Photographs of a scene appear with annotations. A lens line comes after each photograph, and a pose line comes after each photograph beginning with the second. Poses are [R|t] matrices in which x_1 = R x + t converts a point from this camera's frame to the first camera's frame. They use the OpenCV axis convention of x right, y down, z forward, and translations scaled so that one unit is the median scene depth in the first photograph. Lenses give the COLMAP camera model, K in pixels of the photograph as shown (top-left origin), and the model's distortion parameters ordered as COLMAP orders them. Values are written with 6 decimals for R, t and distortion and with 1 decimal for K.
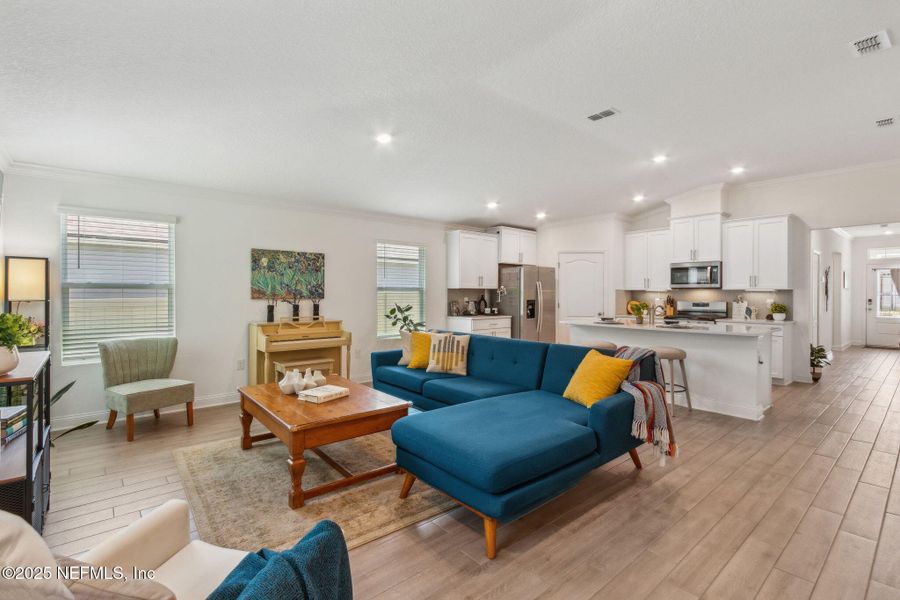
lens RADIAL K [[413.4, 0, 450.8], [0, 413.4, 291.5], [0, 0, 1]] dist [0.000044, -0.001223]
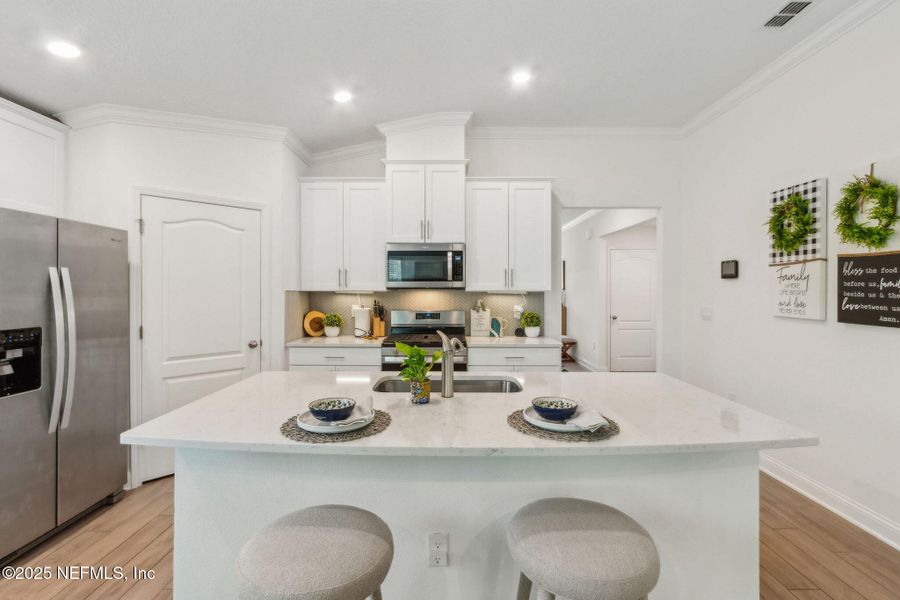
lens RADIAL K [[413.4, 0, 450.8], [0, 413.4, 291.5], [0, 0, 1]] dist [0.000044, -0.001223]
pose [[0.649829, -0.004272, 0.760068, 0.189899], [-0.003942, 0.999952, 0.008991, -0.009896], [-0.760070, -0.008839, 0.649781, 0.645946]]
